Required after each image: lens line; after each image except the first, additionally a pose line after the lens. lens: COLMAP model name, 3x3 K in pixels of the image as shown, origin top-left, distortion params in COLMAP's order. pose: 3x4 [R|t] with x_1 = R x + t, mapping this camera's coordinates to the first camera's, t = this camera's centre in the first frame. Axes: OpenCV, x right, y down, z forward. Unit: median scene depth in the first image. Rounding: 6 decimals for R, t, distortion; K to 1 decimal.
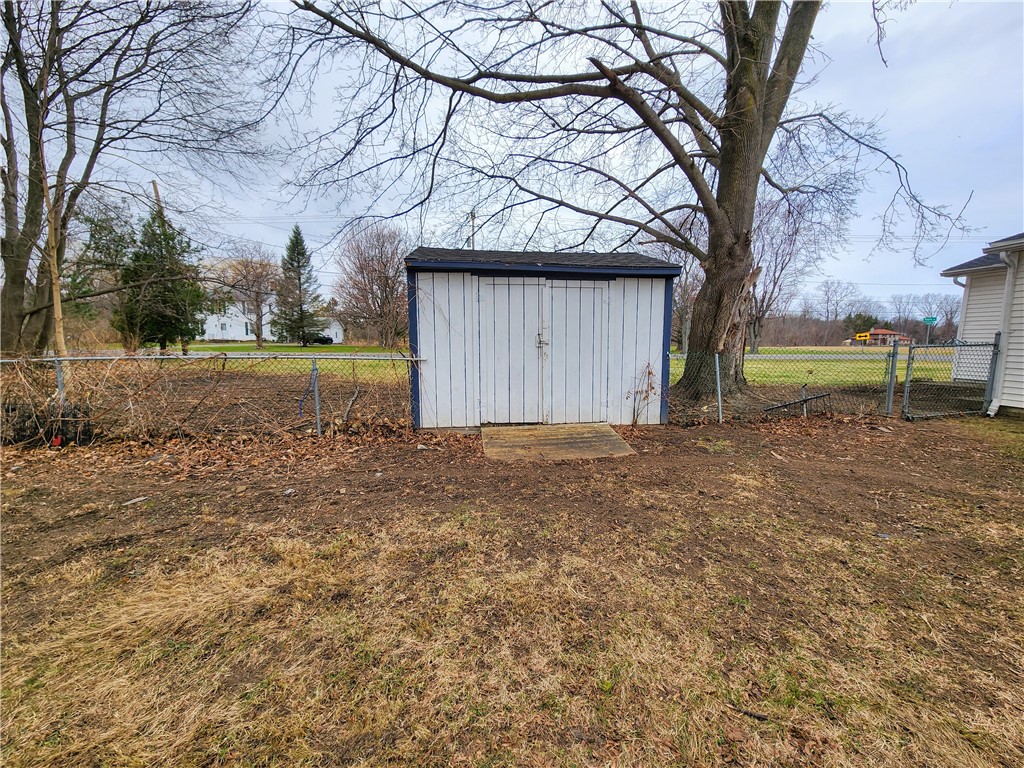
lens RADIAL K [[419.6, 0, 512.0], [0, 419.6, 384.0], [0, 0, 1]] dist [0.002211, 0.000704]
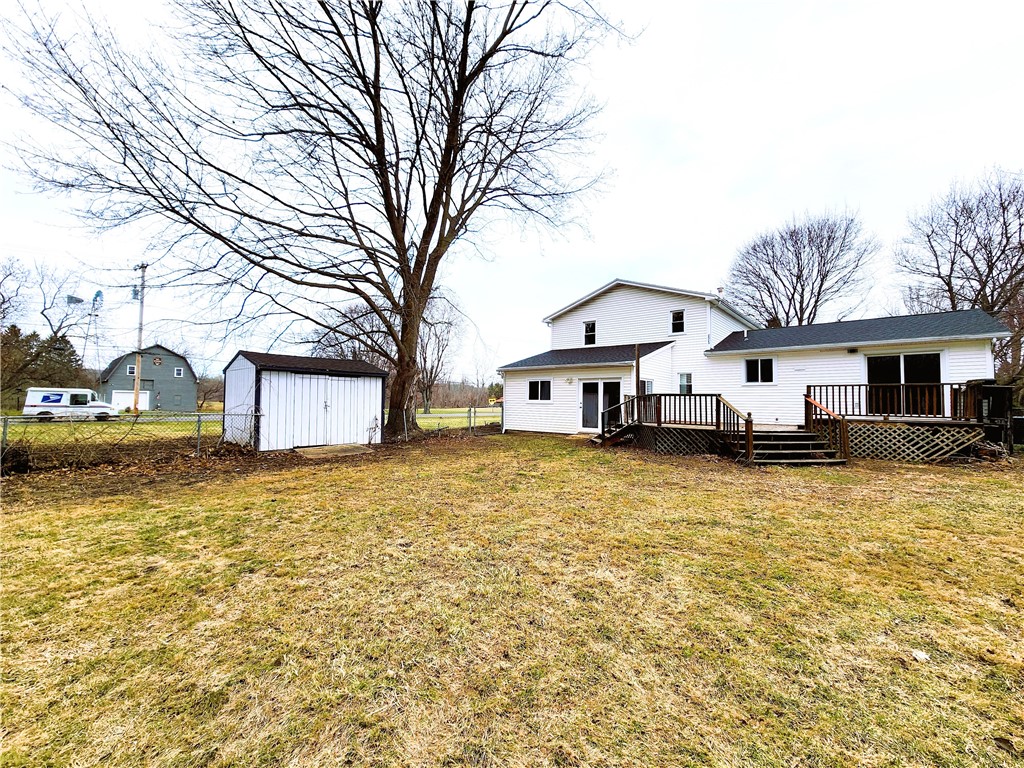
lens RADIAL K [[419.6, 0, 512.0], [0, 419.6, 384.0], [0, 0, 1]] dist [0.002211, 0.000704]
pose [[0.754056, 0.029642, 0.656140, -0.499247], [0.068237, 0.990040, -0.123147, 0.094190], [-0.653255, 0.137633, 0.744523, -0.963904]]
